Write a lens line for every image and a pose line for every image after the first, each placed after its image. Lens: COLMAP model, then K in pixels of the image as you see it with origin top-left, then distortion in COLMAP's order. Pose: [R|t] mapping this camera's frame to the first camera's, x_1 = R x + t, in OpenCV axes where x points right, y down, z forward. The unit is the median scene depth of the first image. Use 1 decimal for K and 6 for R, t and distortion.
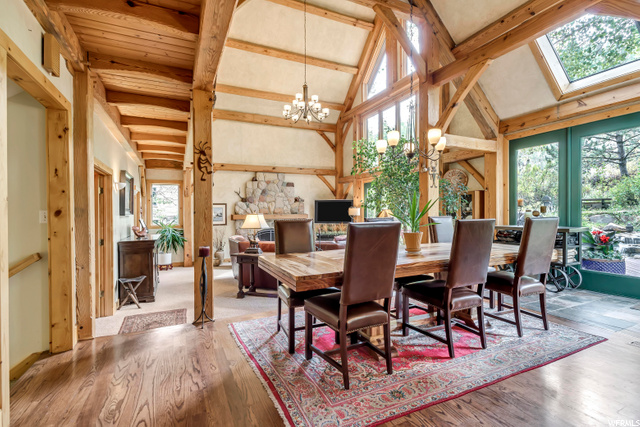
lens RADIAL K [[313.2, 0, 332.4], [0, 313.2, 208.9], [0, 0, 1]] dist [0.005616, 0.001626]
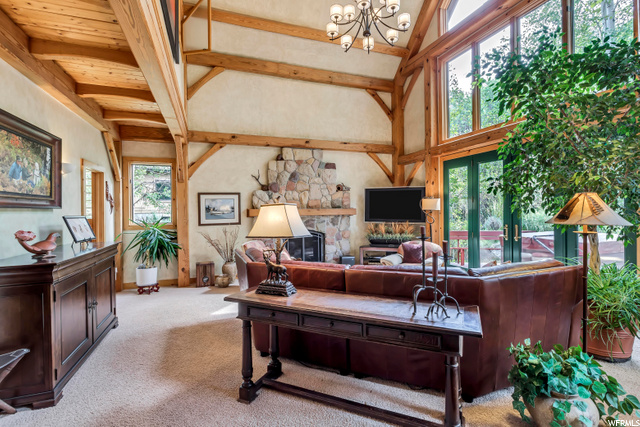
lens RADIAL K [[313.2, 0, 321.4], [0, 313.2, 210.7], [0, 0, 1]] dist [0.005616, 0.001626]
pose [[0.993139, -0.001467, -0.116931, -0.075153], [0.003497, 0.999847, 0.017159, 0.009761], [0.116888, -0.017450, 0.992992, 0.315319]]
